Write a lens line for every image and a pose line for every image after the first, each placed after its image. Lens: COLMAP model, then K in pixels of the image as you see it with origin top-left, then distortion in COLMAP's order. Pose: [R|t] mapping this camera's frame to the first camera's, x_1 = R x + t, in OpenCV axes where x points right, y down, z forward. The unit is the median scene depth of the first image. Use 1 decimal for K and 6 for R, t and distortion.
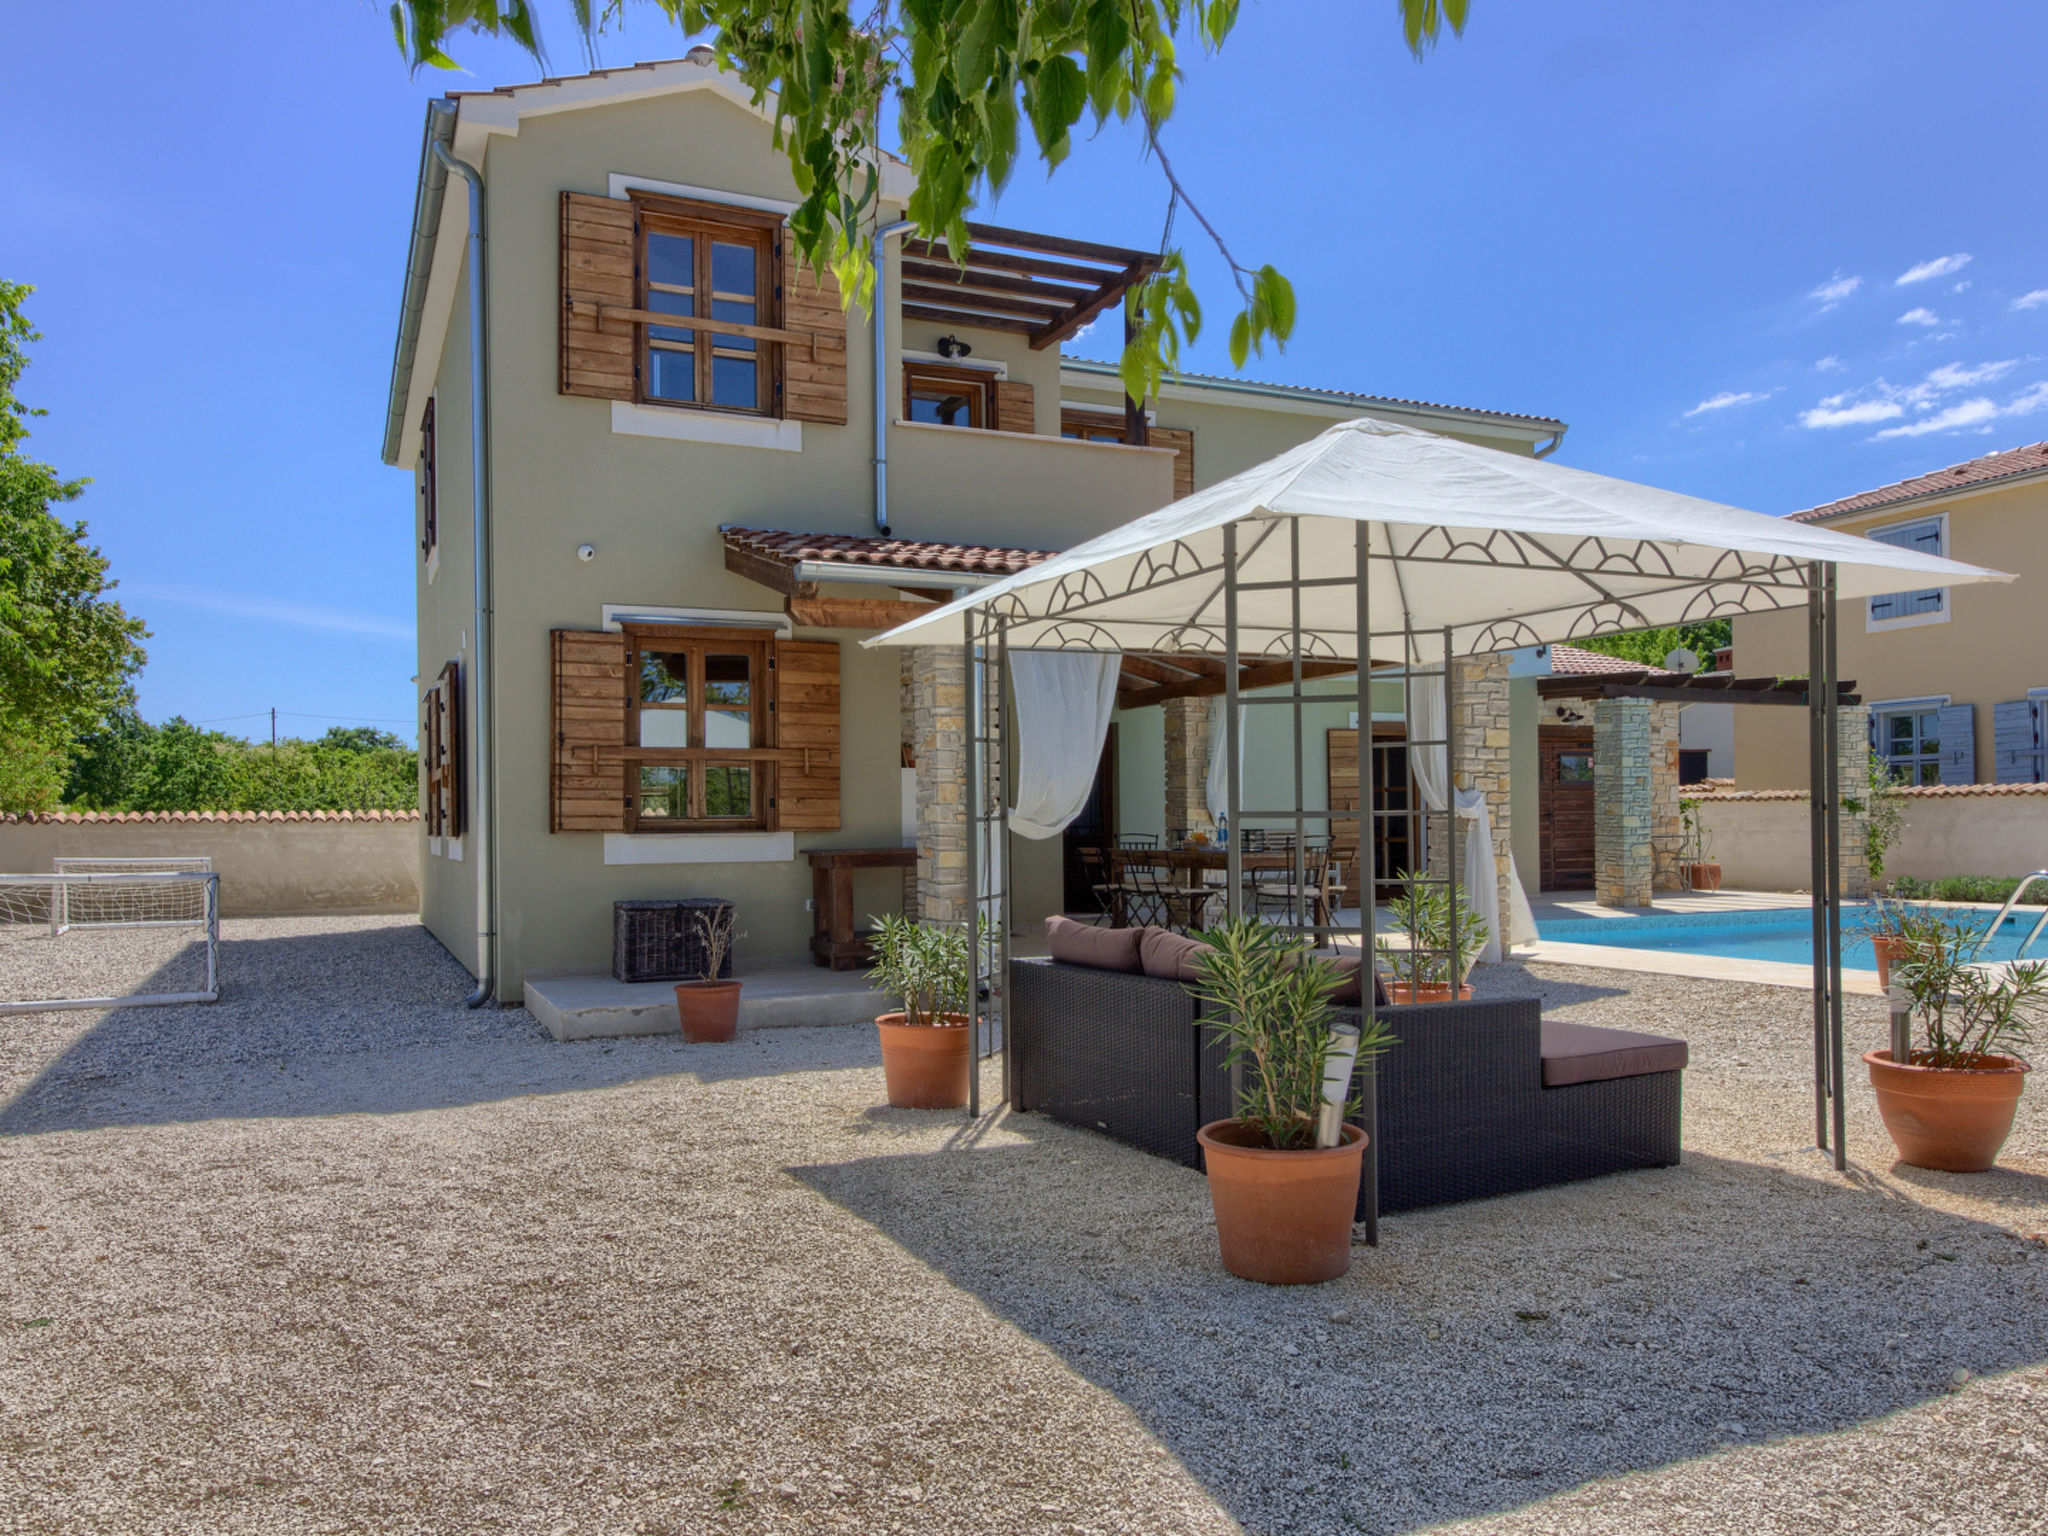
lens RADIAL K [[1492.5, 0, 1013.6], [0, 1492.5, 786.0], [0, 0, 1]] dist [0.013128, -0.006846]
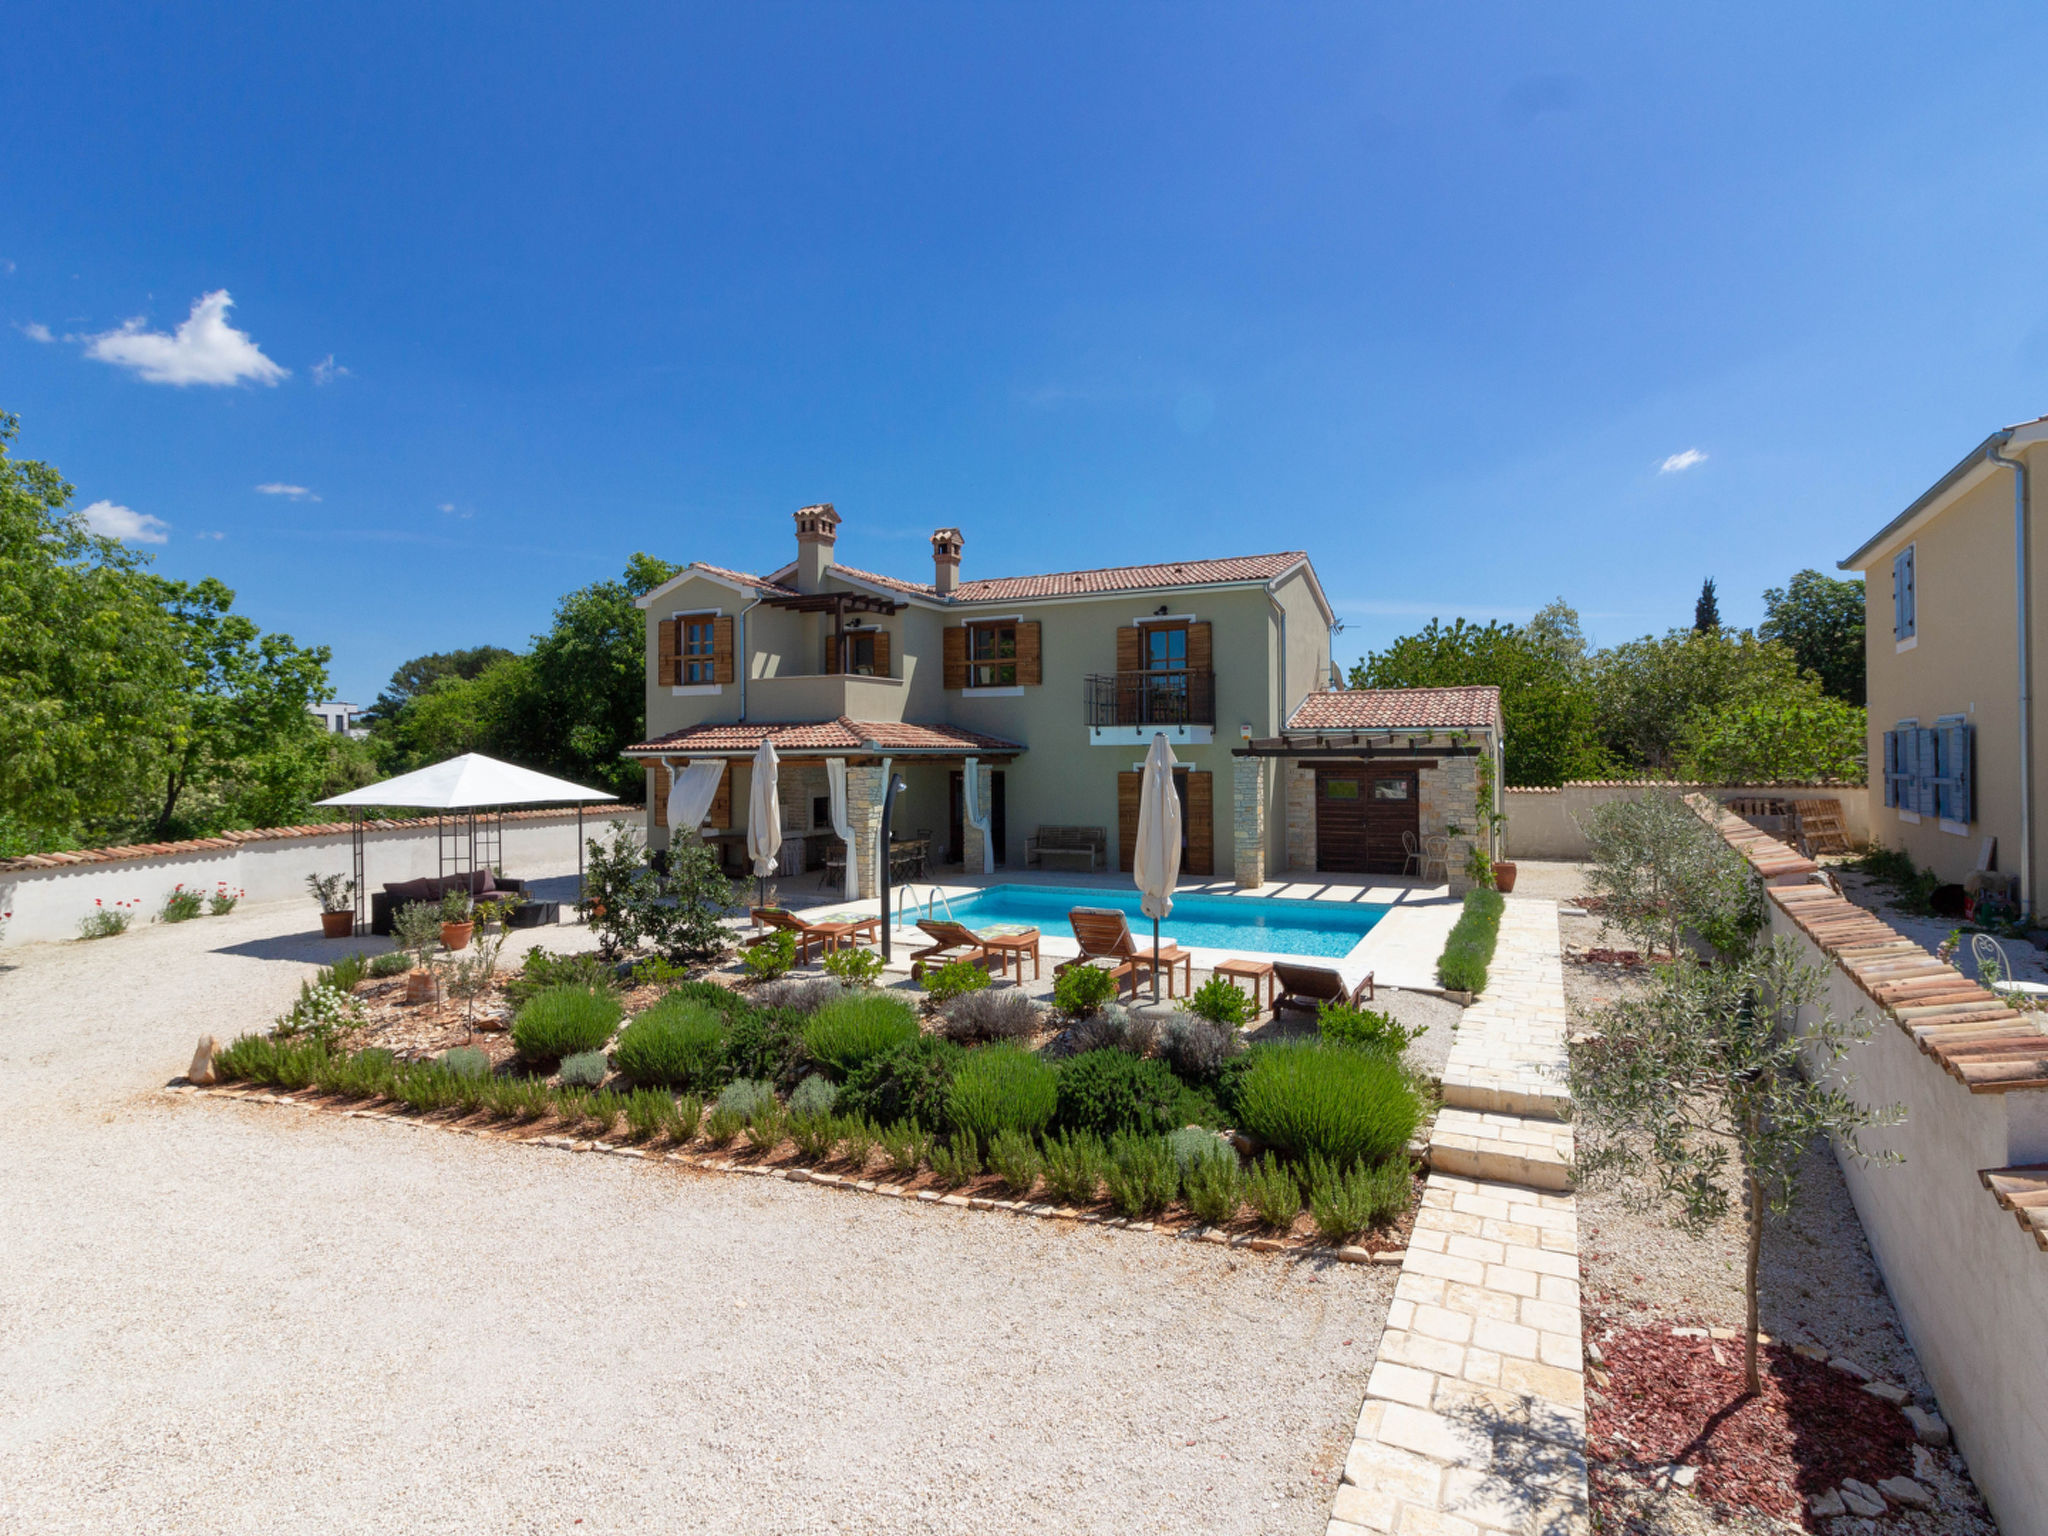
lens RADIAL K [[1066.1, 0, 1029.1], [0, 1066.1, 746.8], [0, 0, 1]] dist [0.006601, 0.000157]
pose [[0.644537, 0.001797, -0.764571, 1.152106], [0.019707, 0.999626, 0.018963, -0.097623], [0.764319, -0.027289, 0.644260, 0.088639]]
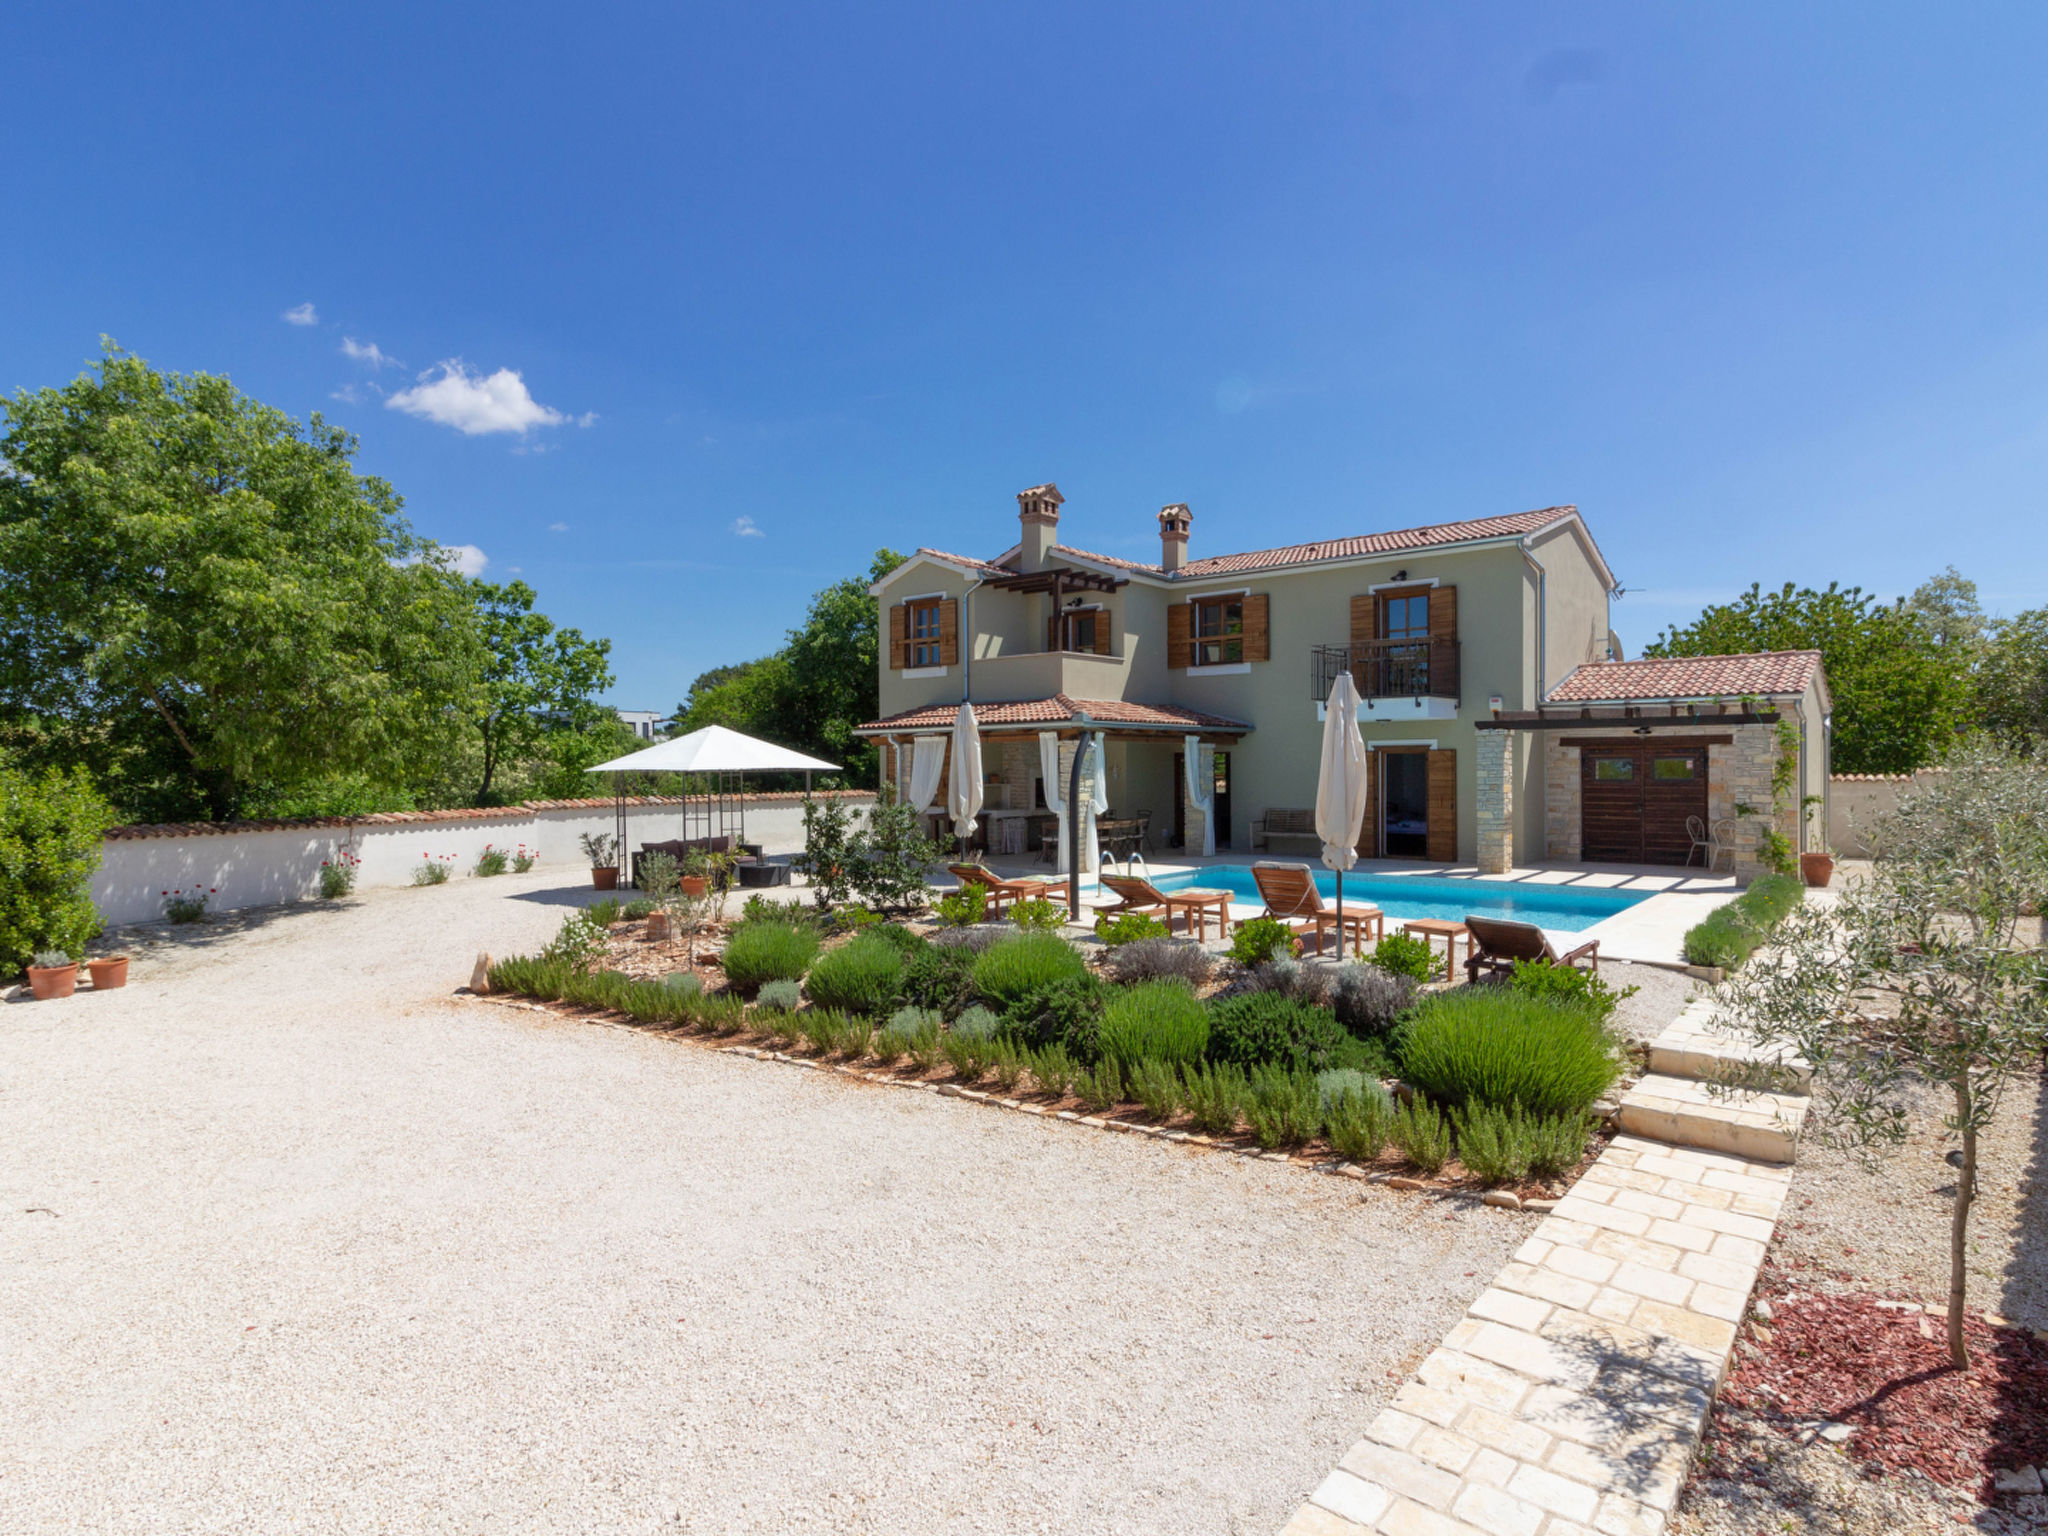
lens RADIAL K [[1095.6, 0, 1031.4], [0, 1095.6, 775.1], [0, 0, 1]] dist [0.006724, 0.001662]
pose [[0.444180, 0.016225, -0.895791, 1.187546], [0.024852, 0.999228, 0.030422, -0.059458], [0.895593, -0.035775, 0.443434, 0.126453]]
